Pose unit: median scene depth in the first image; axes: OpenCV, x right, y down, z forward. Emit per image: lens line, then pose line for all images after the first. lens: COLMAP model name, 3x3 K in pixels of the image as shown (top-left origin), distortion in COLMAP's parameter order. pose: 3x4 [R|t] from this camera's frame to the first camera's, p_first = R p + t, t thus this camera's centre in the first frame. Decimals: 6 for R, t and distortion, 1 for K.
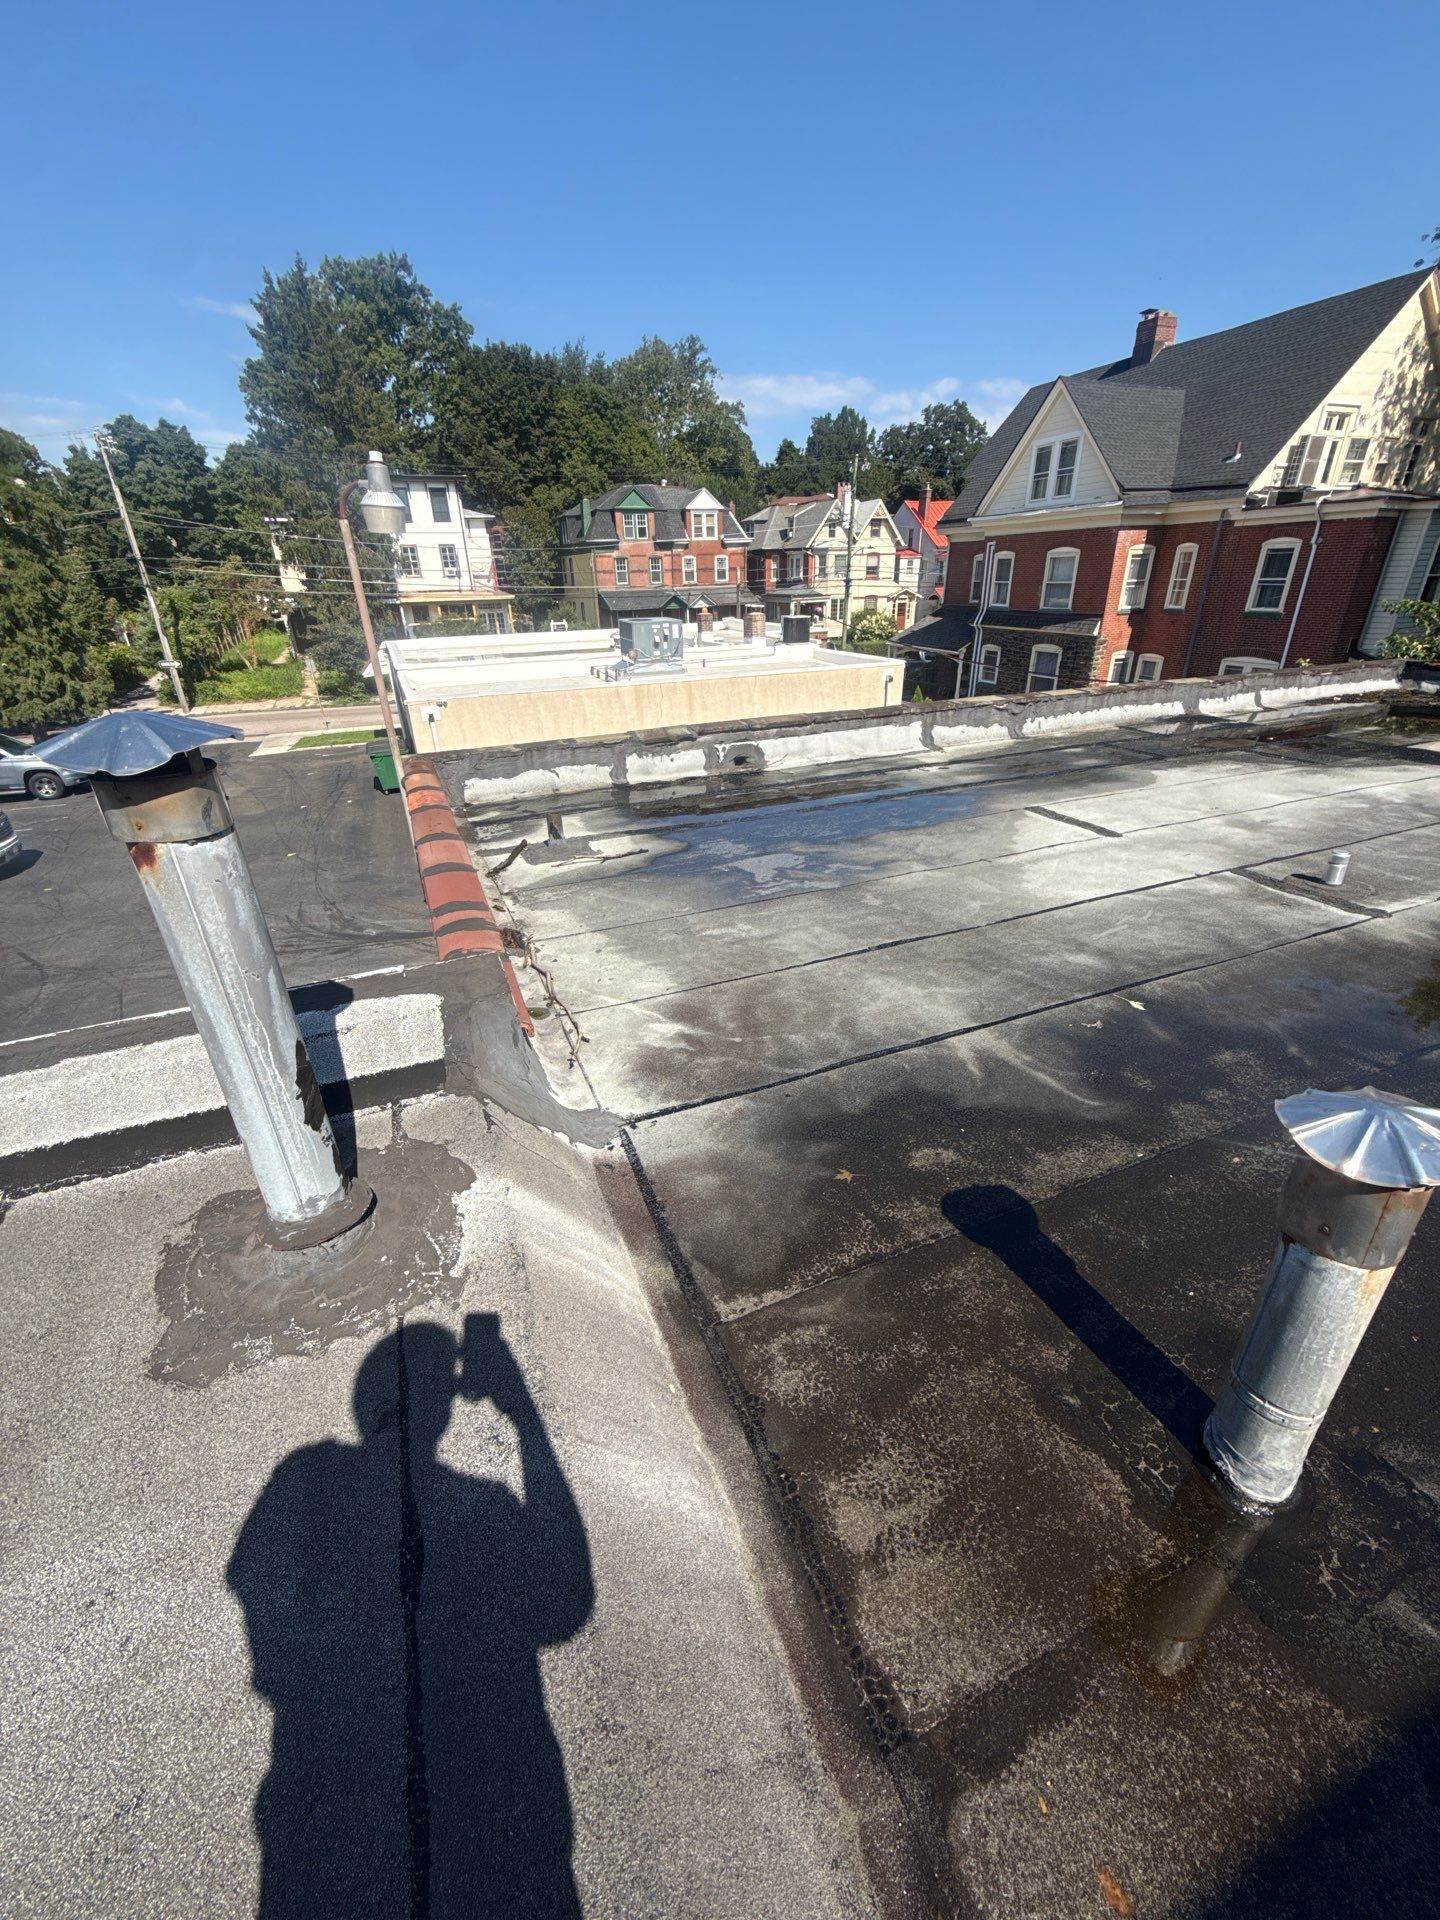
lens RADIAL K [[759.3, 0, 727.6], [0, 759.3, 965.0], [0, 0, 1]] dist [0.002545, -0.001751]
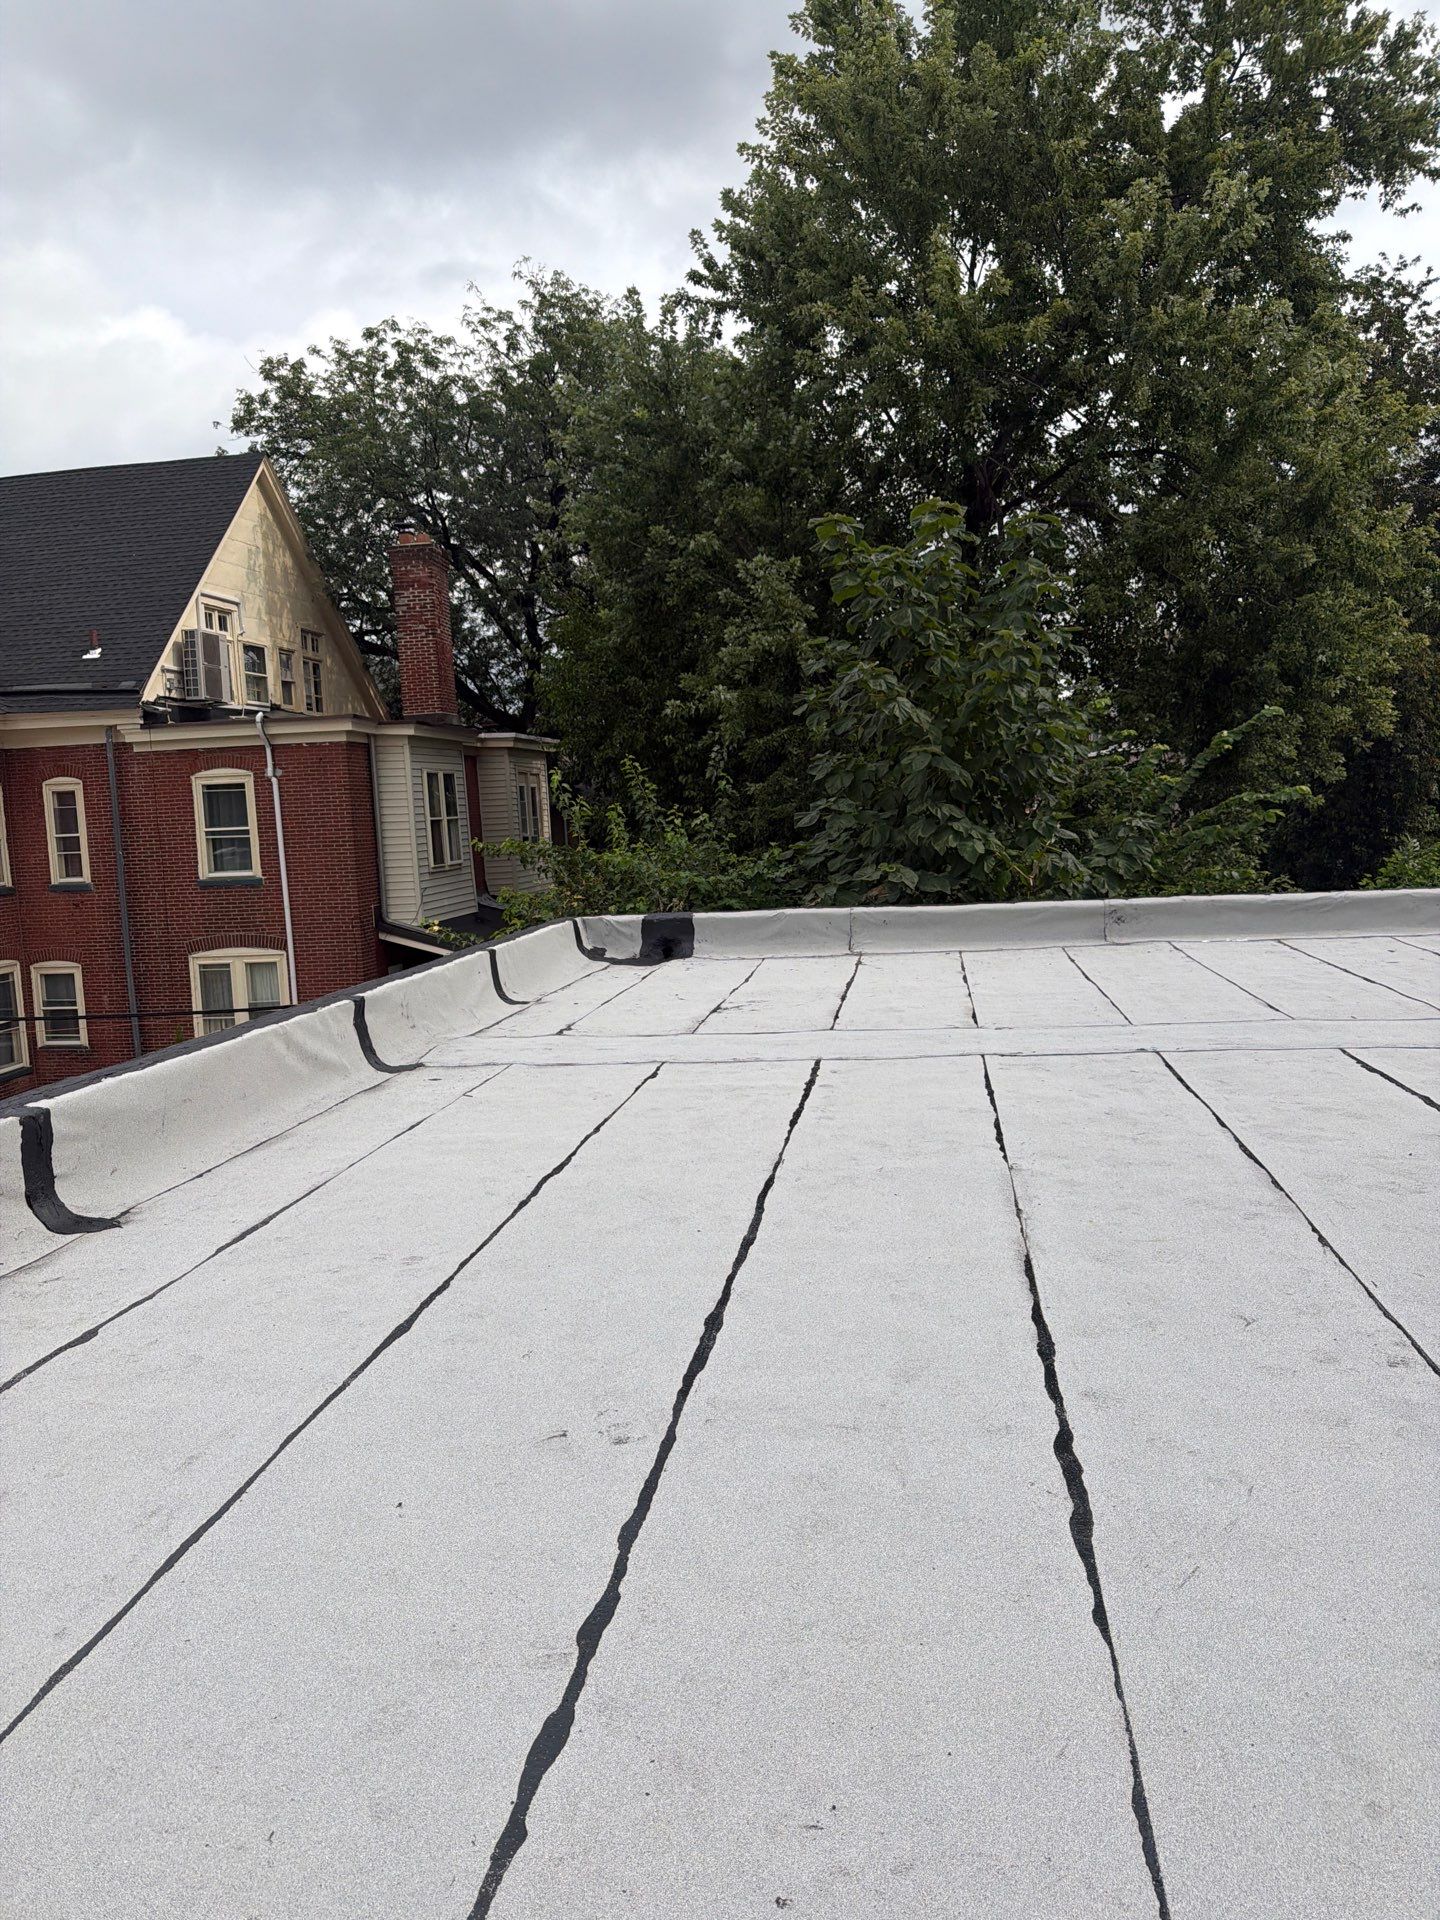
lens RADIAL K [[1337.0, 0, 739.4], [0, 1337.0, 955.3], [0, 0, 1]] dist [0.066313, -0.051632]
pose [[0.514374, -0.093291, 0.852477, -0.000021], [0.418664, 0.894870, -0.154686, -0.067956], [-0.748425, 0.436468, 0.499355, 0.171081]]
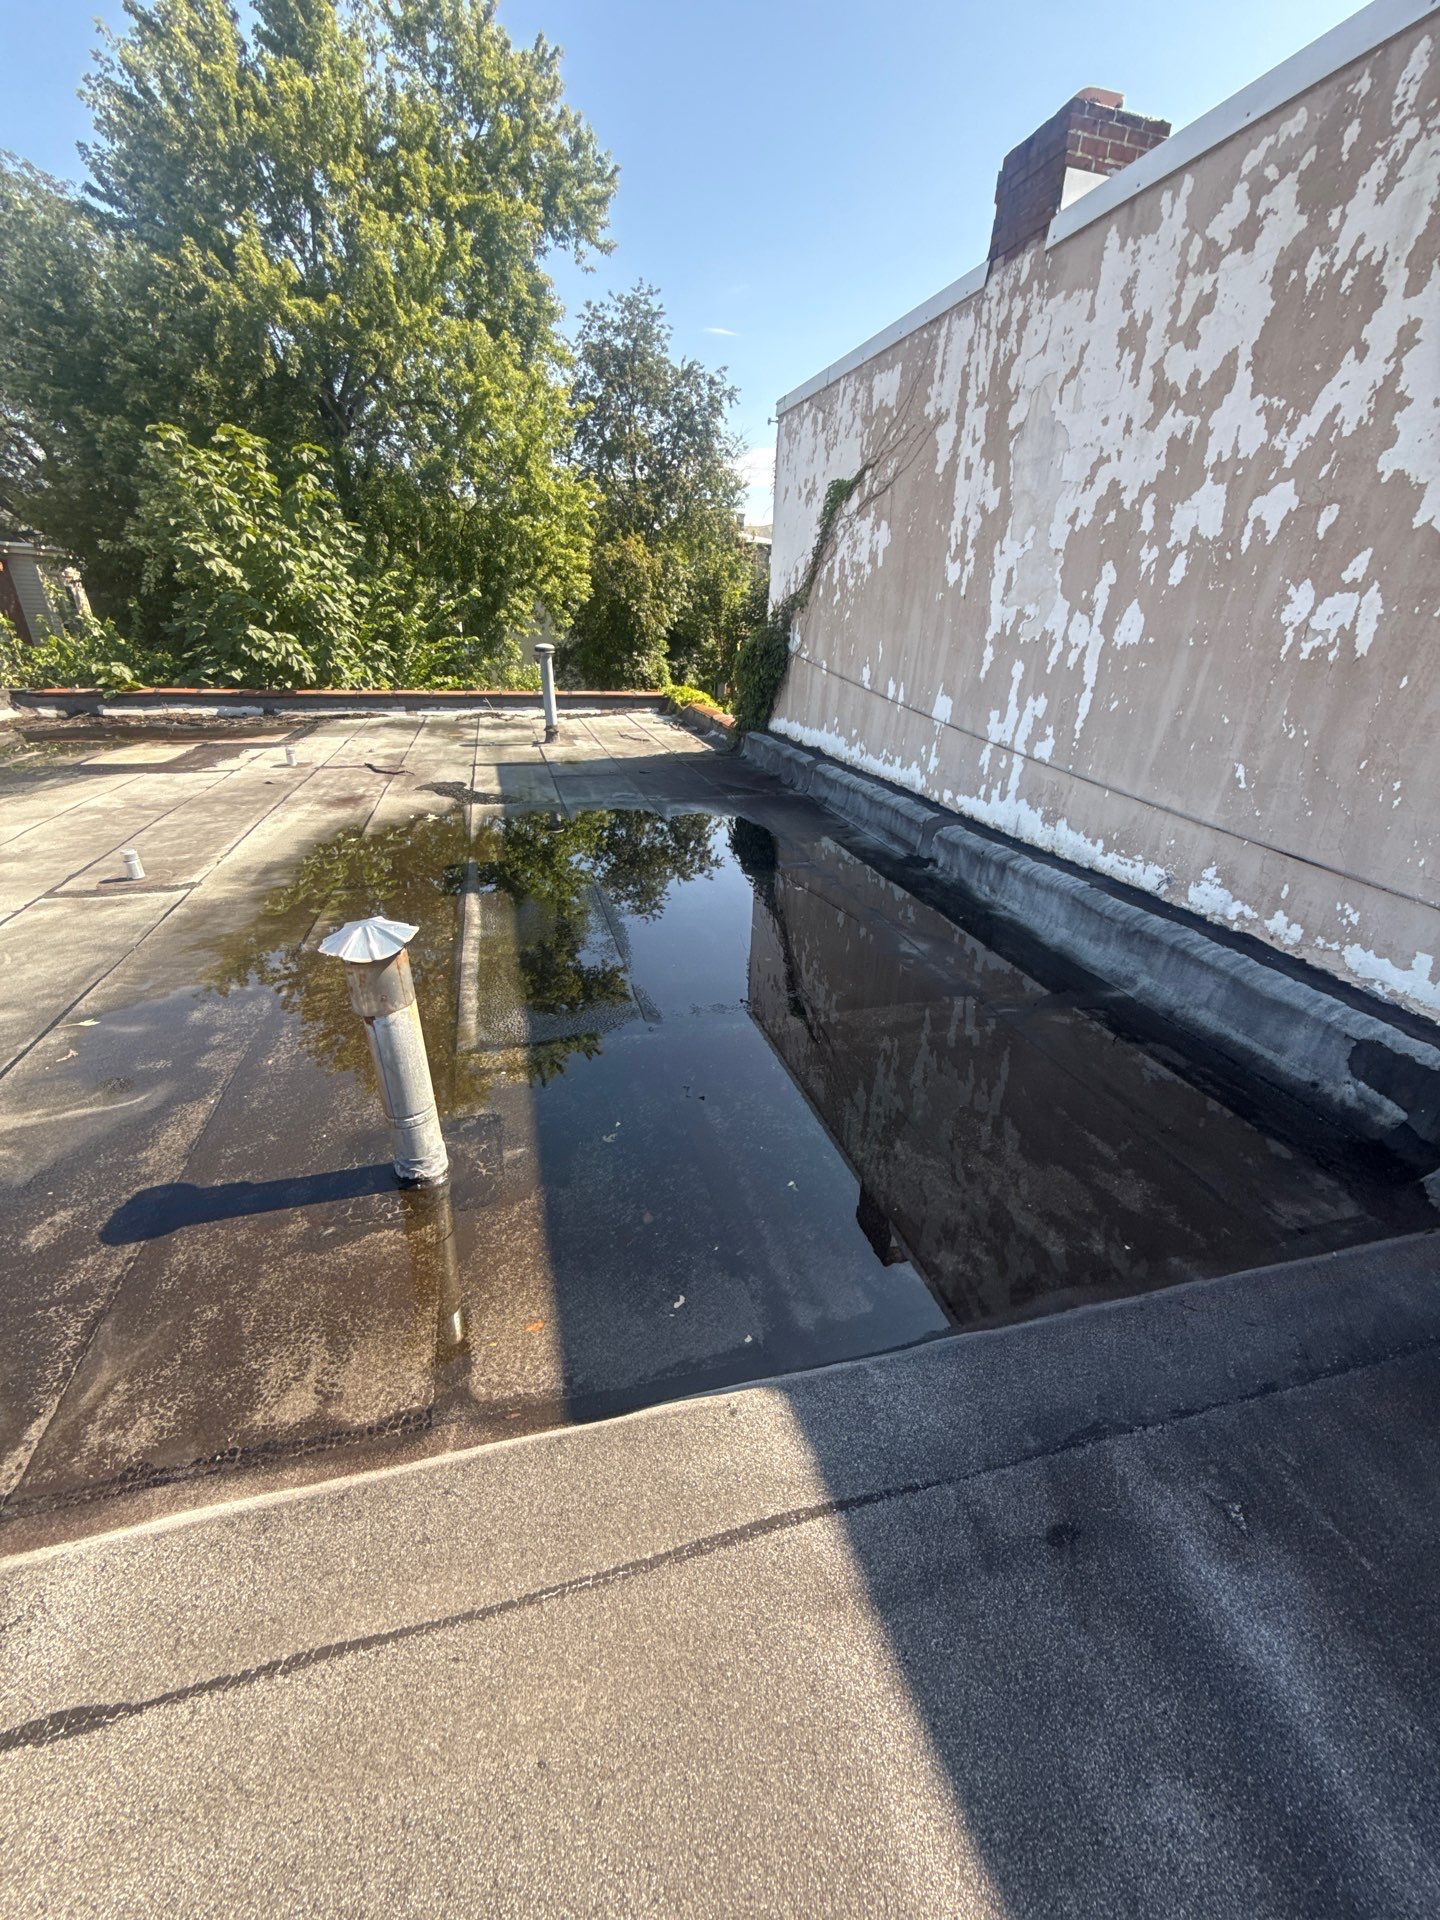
lens RADIAL K [[759.3, 0, 719.0], [0, 759.3, 964.6], [0, 0, 1]] dist [0.002545, -0.001751]
pose [[0.124539, -0.391657, 0.911644, -0.036631], [0.422710, 0.852189, 0.308368, 0.004101], [-0.897667, 0.346957, 0.271688, -0.009965]]
